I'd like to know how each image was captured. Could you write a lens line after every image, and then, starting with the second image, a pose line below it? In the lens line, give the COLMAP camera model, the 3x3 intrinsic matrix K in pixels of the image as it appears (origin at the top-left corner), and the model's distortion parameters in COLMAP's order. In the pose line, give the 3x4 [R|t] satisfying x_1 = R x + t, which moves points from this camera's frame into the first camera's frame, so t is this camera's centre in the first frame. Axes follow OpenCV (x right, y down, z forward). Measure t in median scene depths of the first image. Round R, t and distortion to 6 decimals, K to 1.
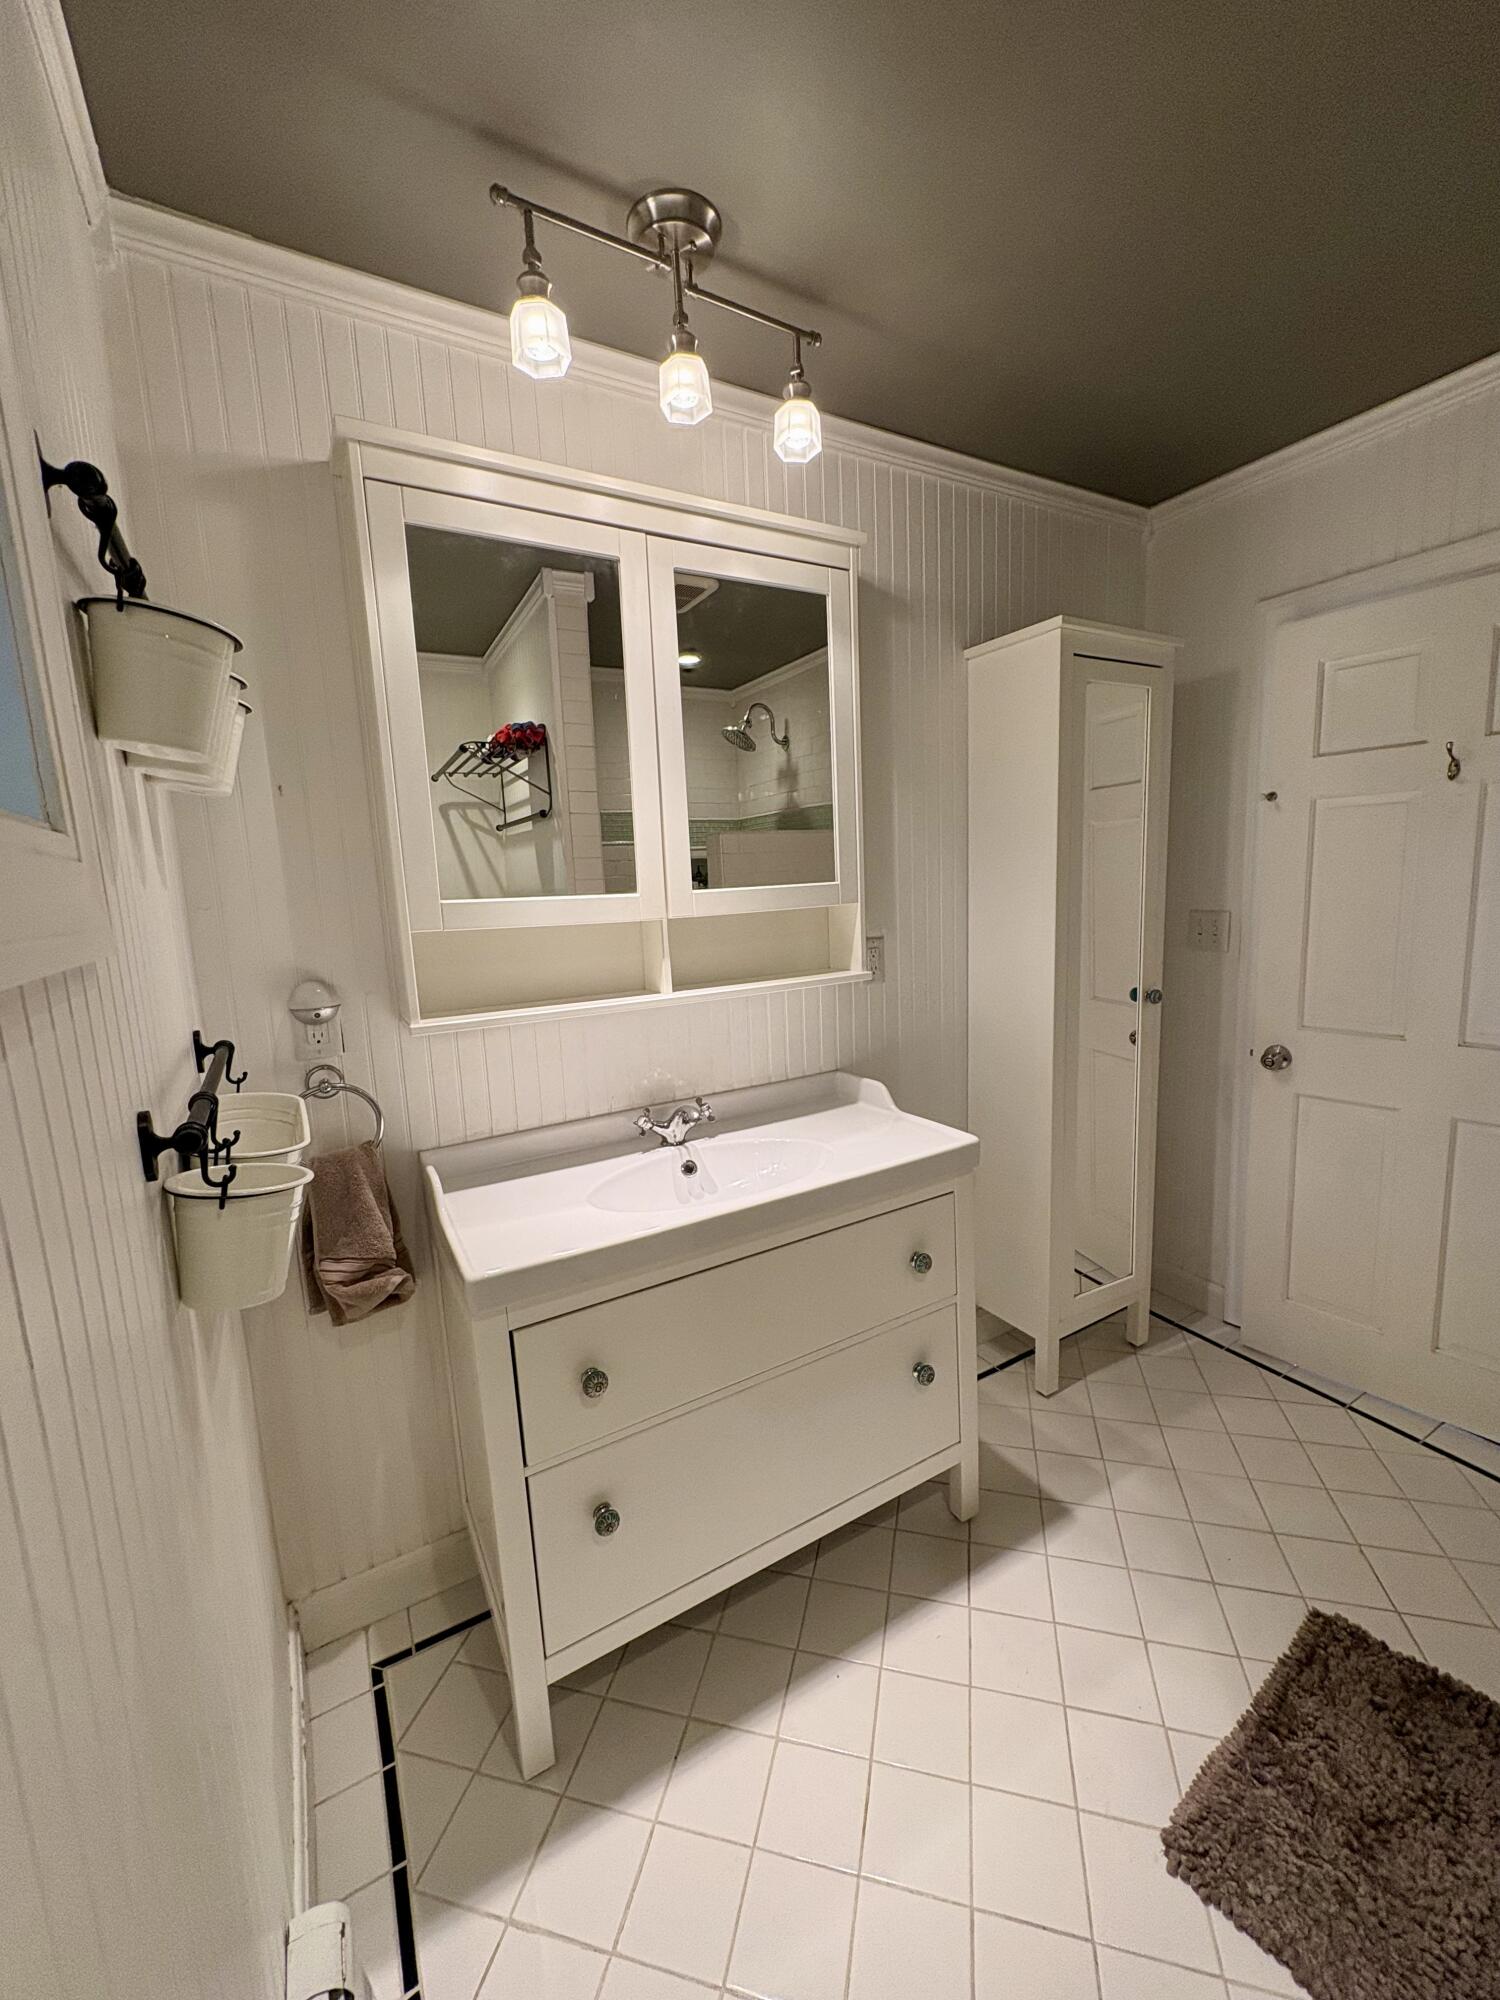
lens RADIAL K [[798.9, 0, 757.2], [0, 798.9, 1002.4], [0, 0, 1]] dist [0.002966, 0.000274]
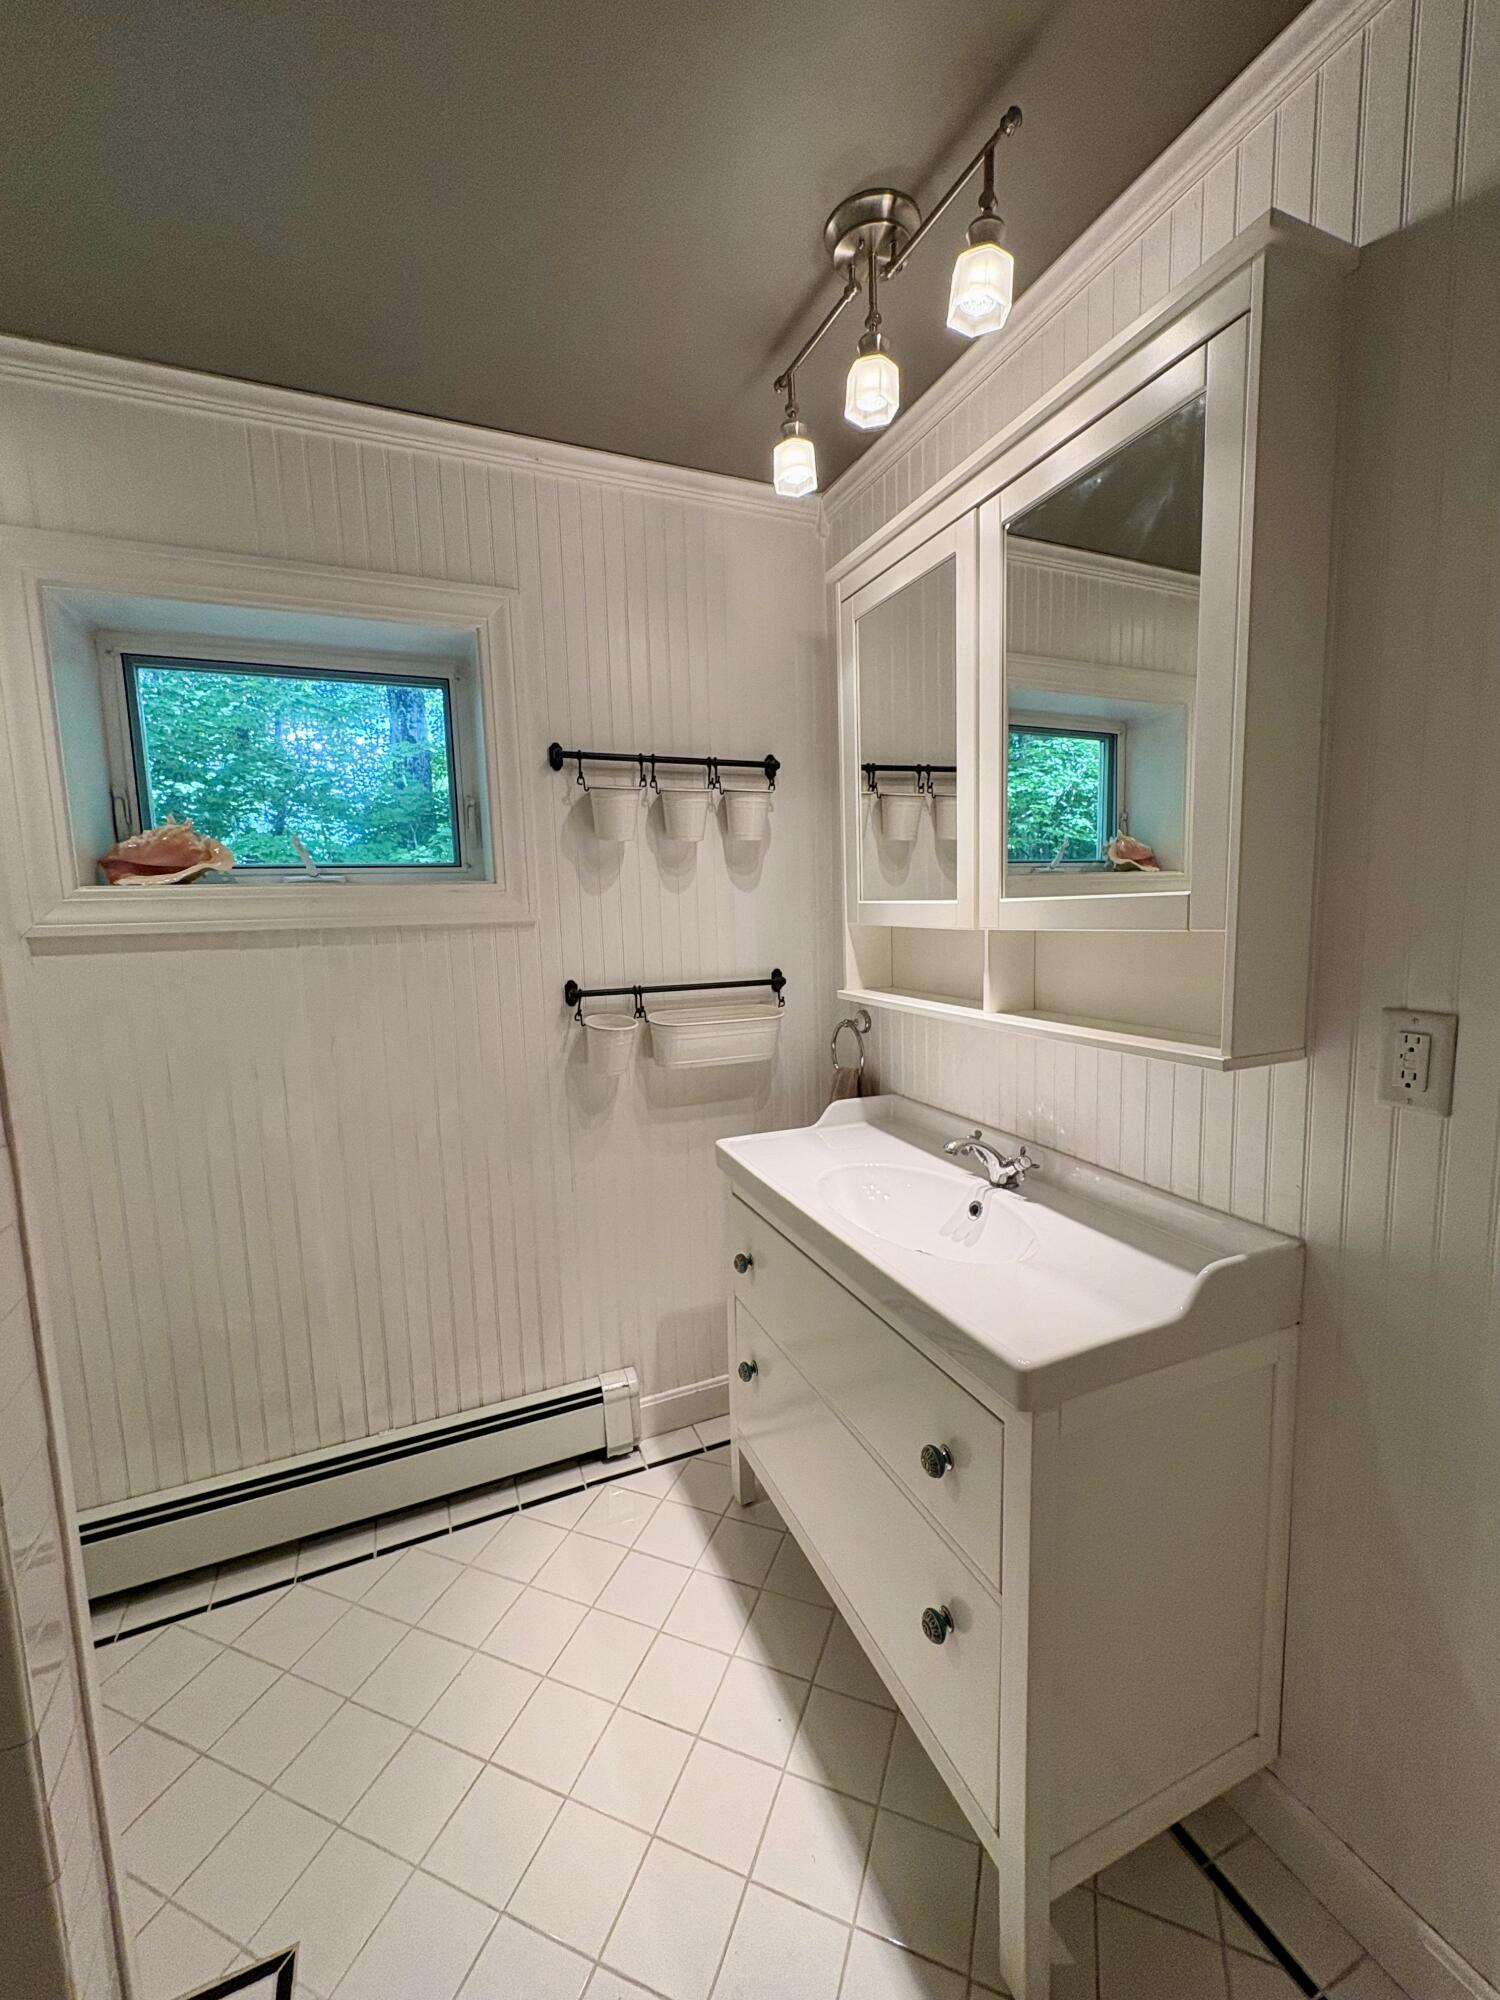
lens RADIAL K [[798.9, 0, 749.0], [0, 798.9, 997.9], [0, 0, 1]] dist [0.002966, 0.000274]
pose [[-0.117181, 0.164842, -0.979334, 0.791135], [-0.113628, 0.977427, 0.178117, -0.156355], [0.986589, 0.132151, -0.095805, 0.819356]]
